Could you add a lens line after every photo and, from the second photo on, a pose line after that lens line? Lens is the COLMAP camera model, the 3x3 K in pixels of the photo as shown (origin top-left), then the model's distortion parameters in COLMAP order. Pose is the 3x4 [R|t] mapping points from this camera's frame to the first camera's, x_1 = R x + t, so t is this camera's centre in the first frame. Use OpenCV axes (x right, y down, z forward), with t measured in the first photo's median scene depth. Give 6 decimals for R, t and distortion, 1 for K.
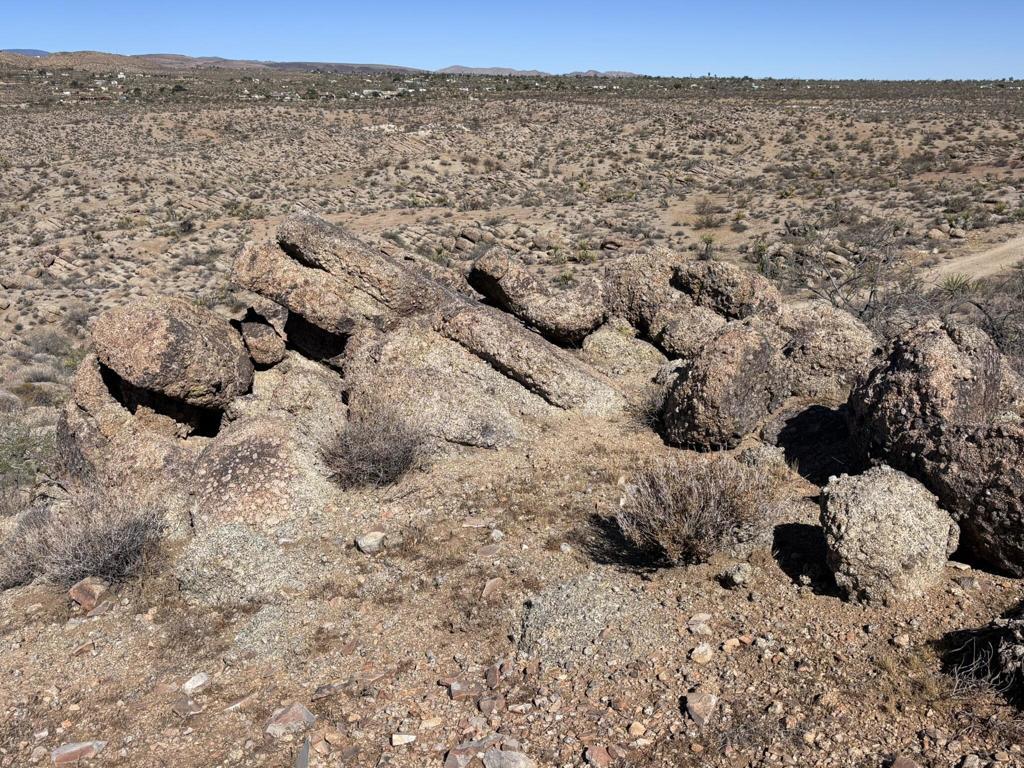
lens RADIAL K [[1050.7, 0, 506.4], [0, 1050.7, 386.7], [0, 0, 1]] dist [0.115377, -0.345985]
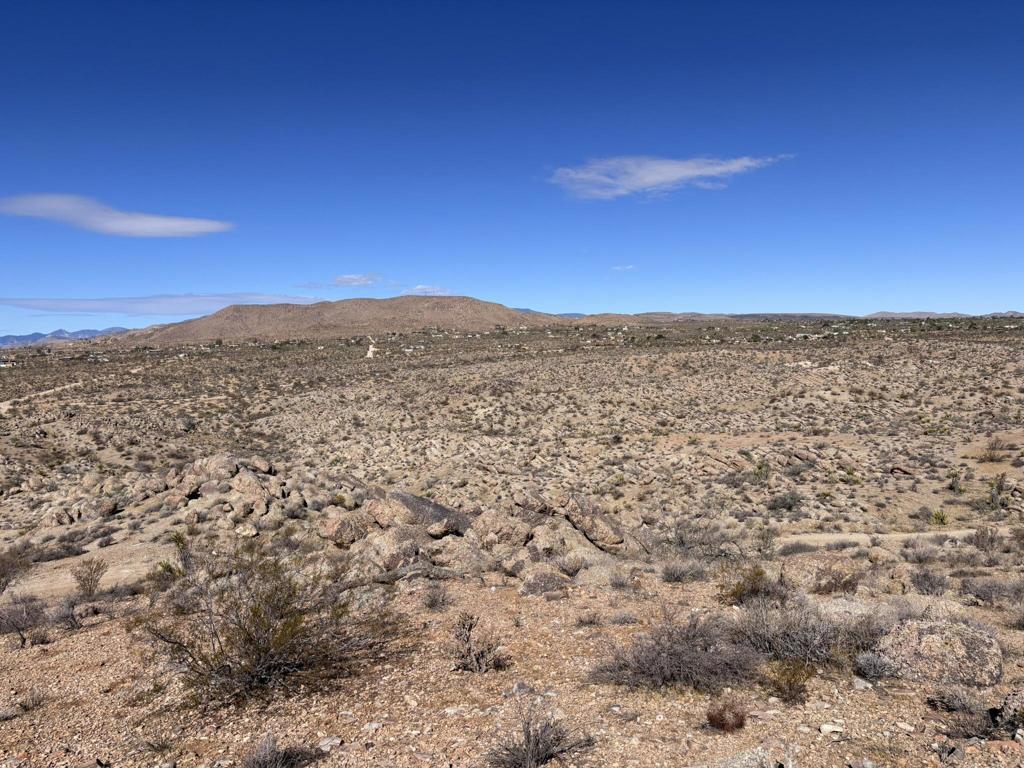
lens RADIAL K [[776.8, 0, 505.2], [0, 776.8, 384.6], [0, 0, 1]] dist [0.056102, -0.049796]
pose [[0.880795, 0.008660, -0.473419, 0.043648], [-0.106609, 0.977788, -0.180460, -0.003019], [0.461340, 0.209418, 0.862154, -0.033961]]
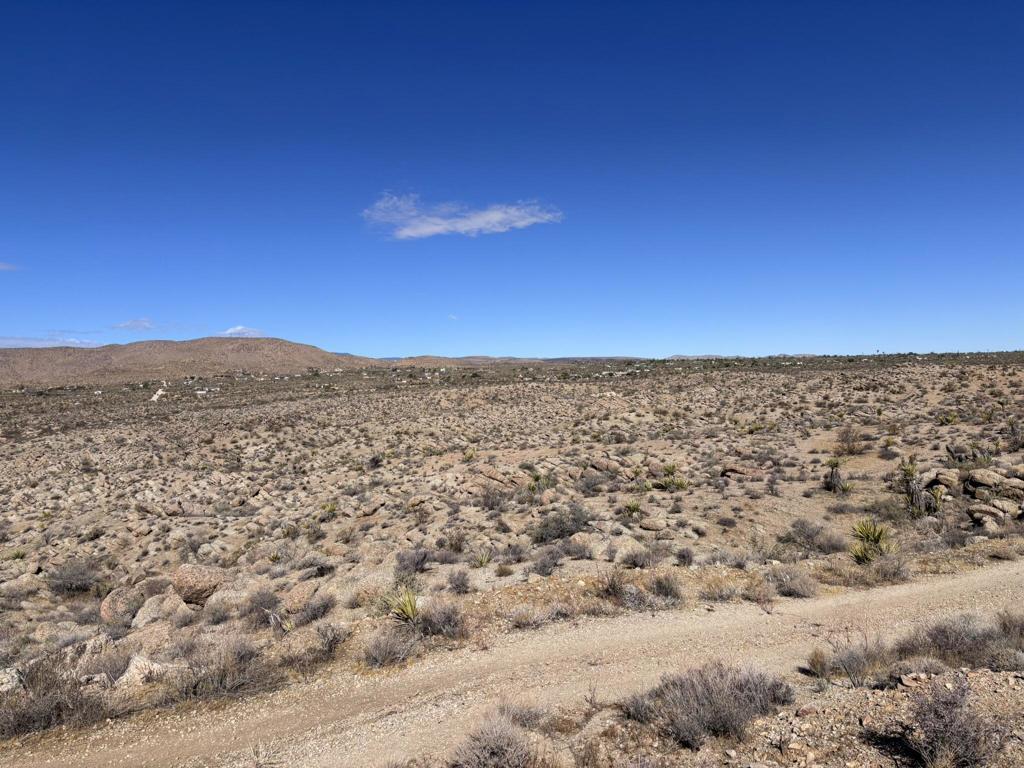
lens RADIAL K [[776.8, 0, 505.2], [0, 776.8, 384.6], [0, 0, 1]] dist [0.056102, -0.049796]
pose [[0.964738, -0.031707, -0.261297, 0.029965], [-0.036584, 0.966930, -0.252403, -0.011013], [0.260659, 0.253062, 0.931674, 0.104682]]
